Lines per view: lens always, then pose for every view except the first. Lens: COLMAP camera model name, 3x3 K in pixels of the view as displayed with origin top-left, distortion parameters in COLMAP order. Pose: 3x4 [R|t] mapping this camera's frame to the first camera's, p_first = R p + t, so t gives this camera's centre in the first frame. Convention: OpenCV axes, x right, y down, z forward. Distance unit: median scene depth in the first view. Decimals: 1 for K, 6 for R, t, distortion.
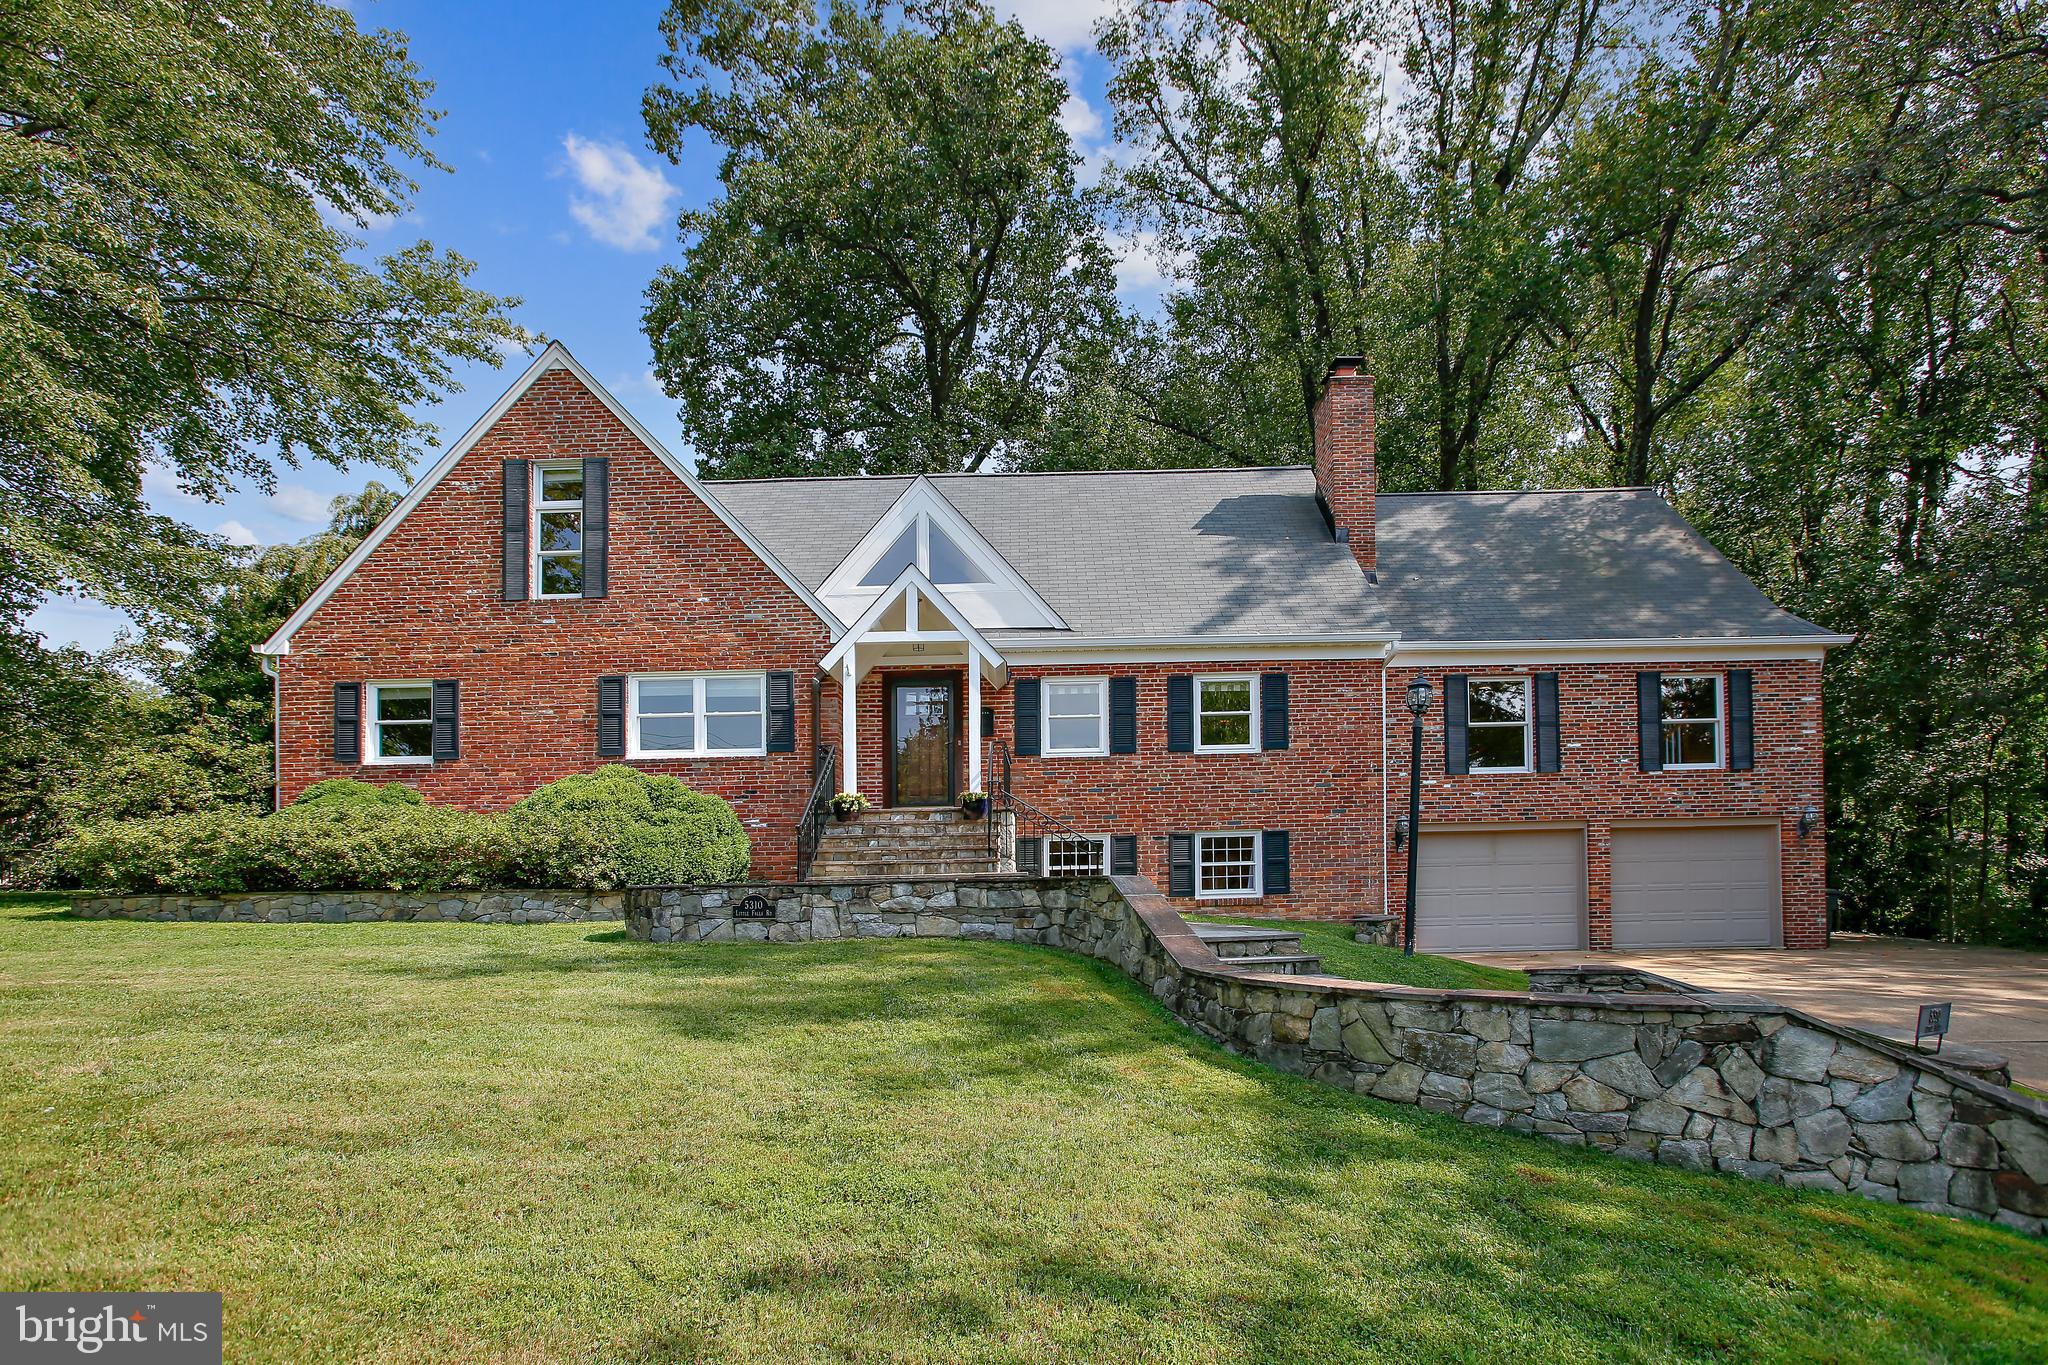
lens RADIAL K [[975.4, 0, 1023.1], [0, 975.4, 709.2], [0, 0, 1]] dist [-0.021729, -0.000068]
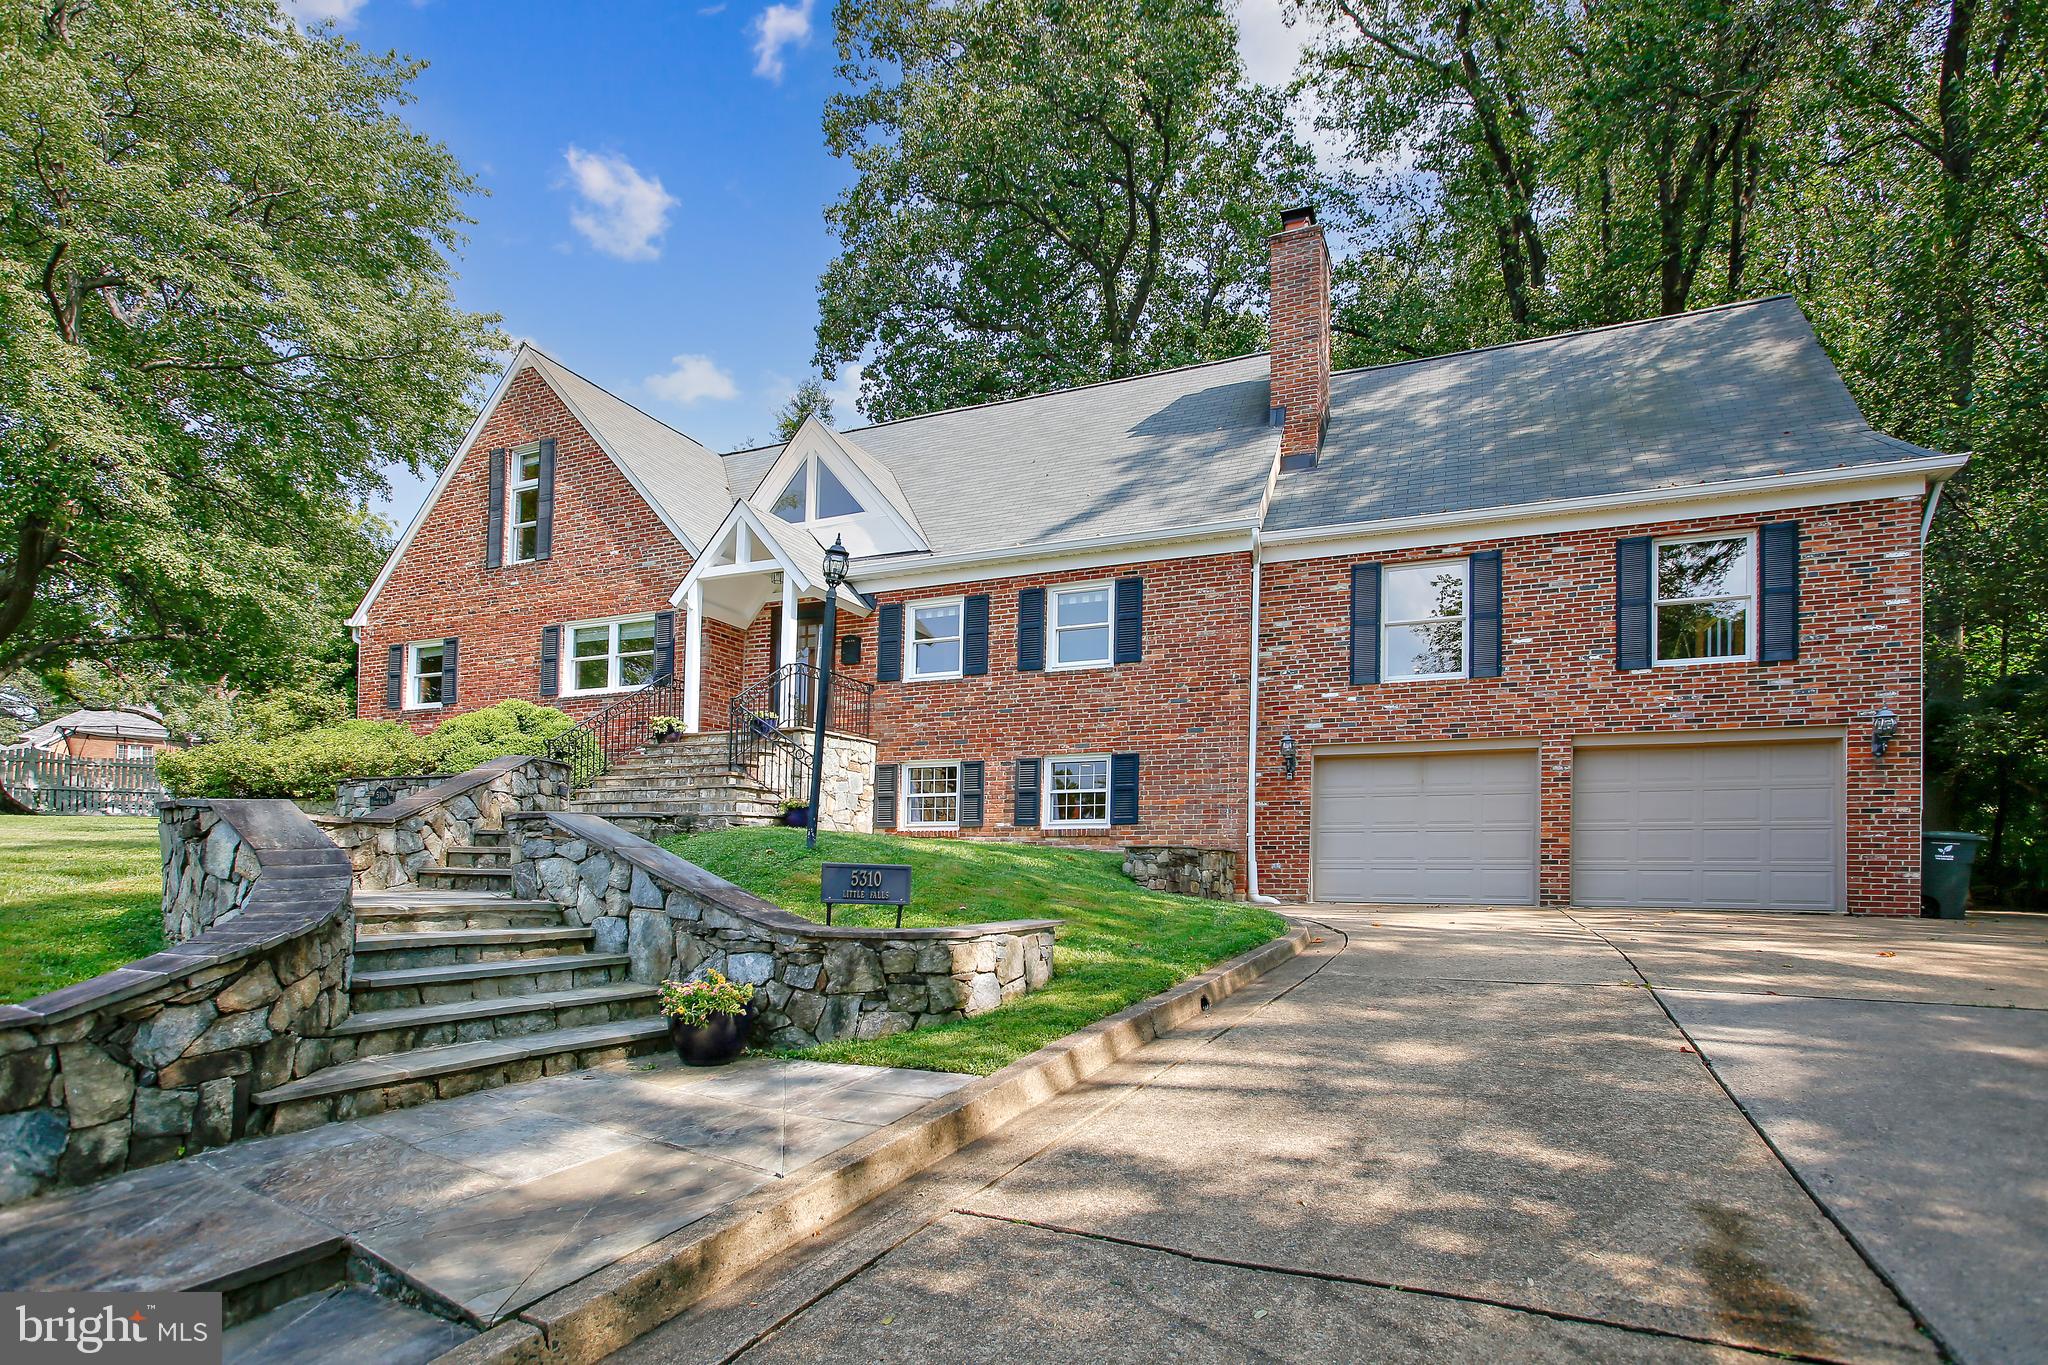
lens RADIAL K [[1006.9, 0, 1024.0], [0, 1006.9, 682.5], [0, 0, 1]] dist [-0.024714, 0.000557]
pose [[0.924445, -0.041041, -0.379099, 0.518304], [0.040656, 0.999132, -0.009025, 0.063380], [0.379141, -0.007070, 0.925312, 0.112259]]
